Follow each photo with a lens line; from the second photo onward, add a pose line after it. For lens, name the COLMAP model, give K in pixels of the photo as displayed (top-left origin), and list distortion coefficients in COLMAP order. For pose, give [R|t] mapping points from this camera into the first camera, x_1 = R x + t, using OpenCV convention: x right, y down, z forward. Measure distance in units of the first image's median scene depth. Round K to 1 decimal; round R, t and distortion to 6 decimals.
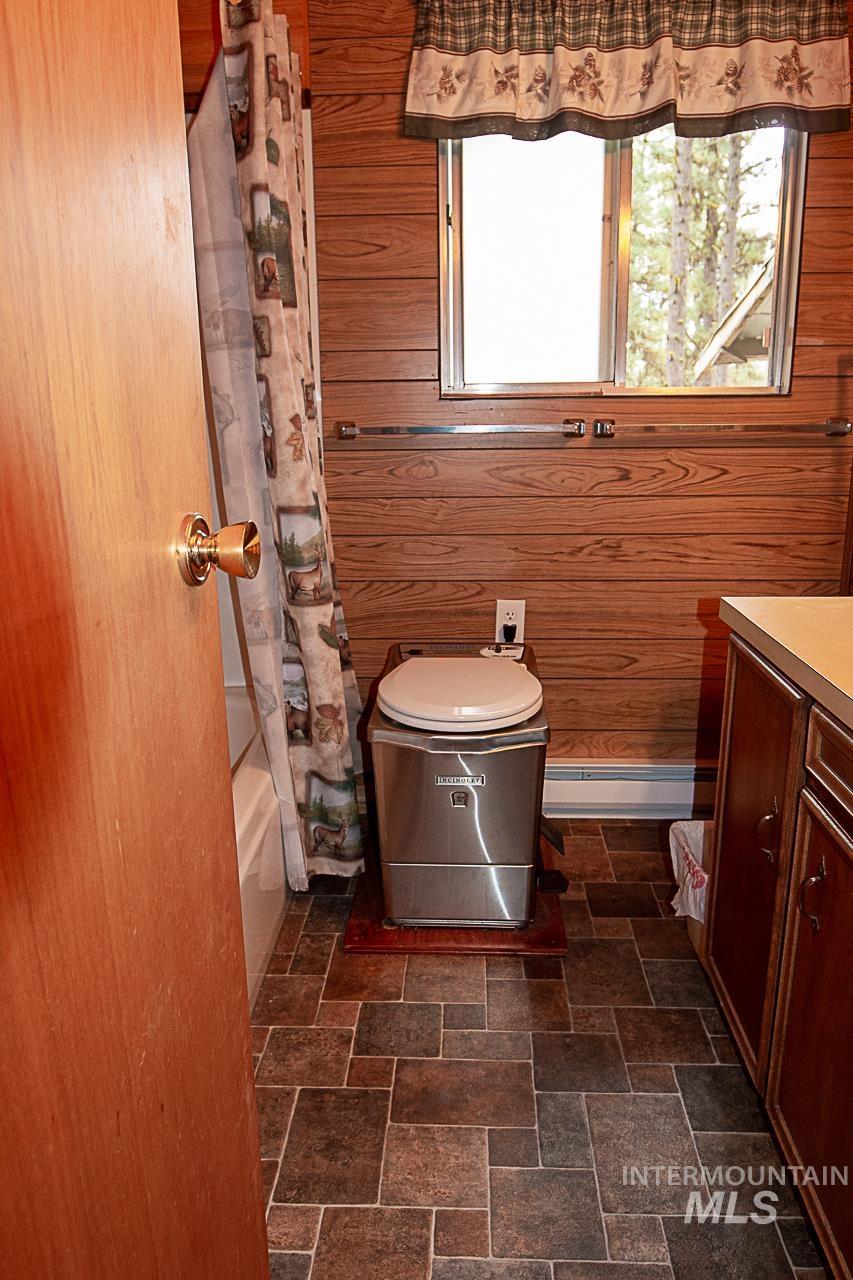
lens RADIAL K [[934.5, 0, 420.2], [0, 934.5, 650.2], [0, 0, 1]] dist [-0.029560, -0.001409]
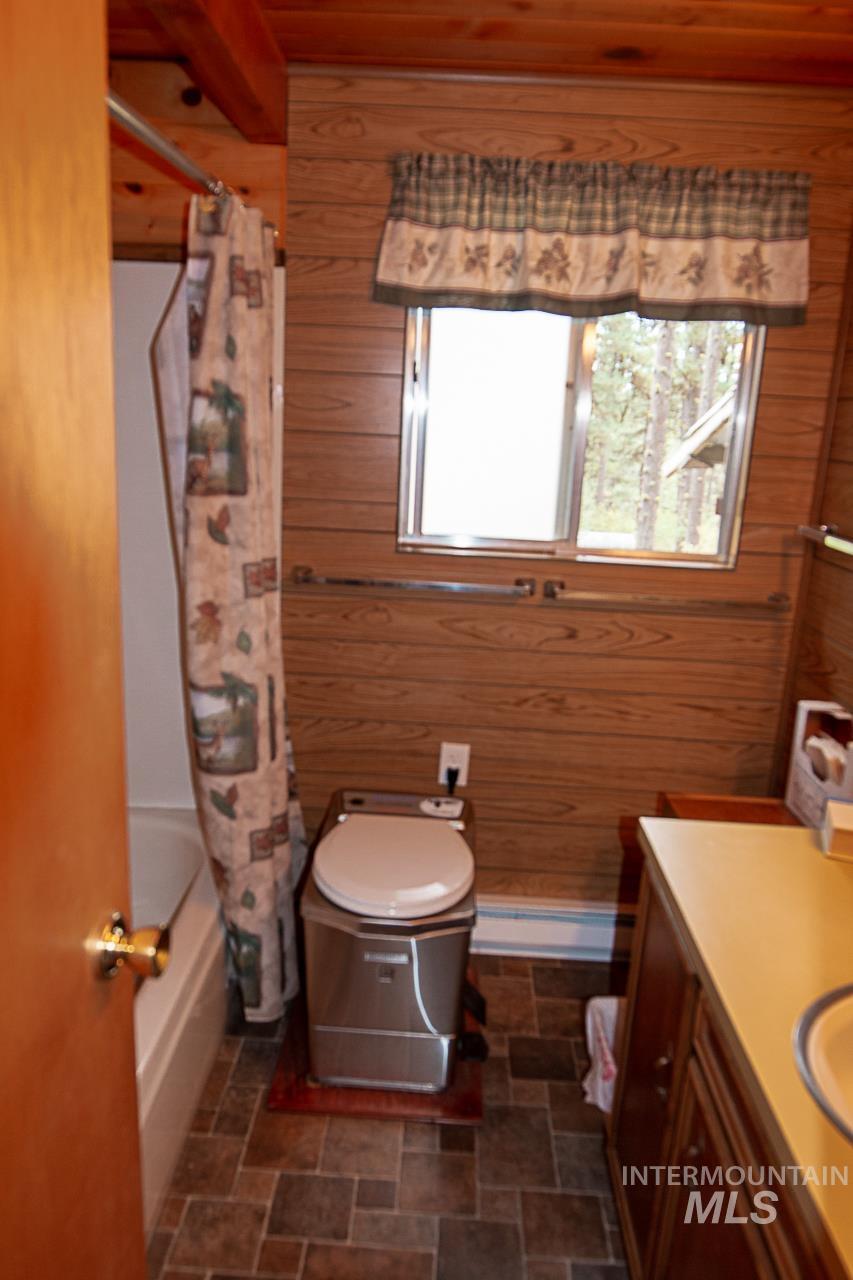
lens RADIAL K [[947.6, 0, 426.5], [0, 947.6, 640.0], [0, 0, 1]] dist [-0.024874, -0.000346]
pose [[0.997822, 0.057196, 0.032850, 0.027645], [-0.057081, 0.998360, -0.004421, -0.184837], [-0.033049, 0.002536, 0.999451, -0.044670]]
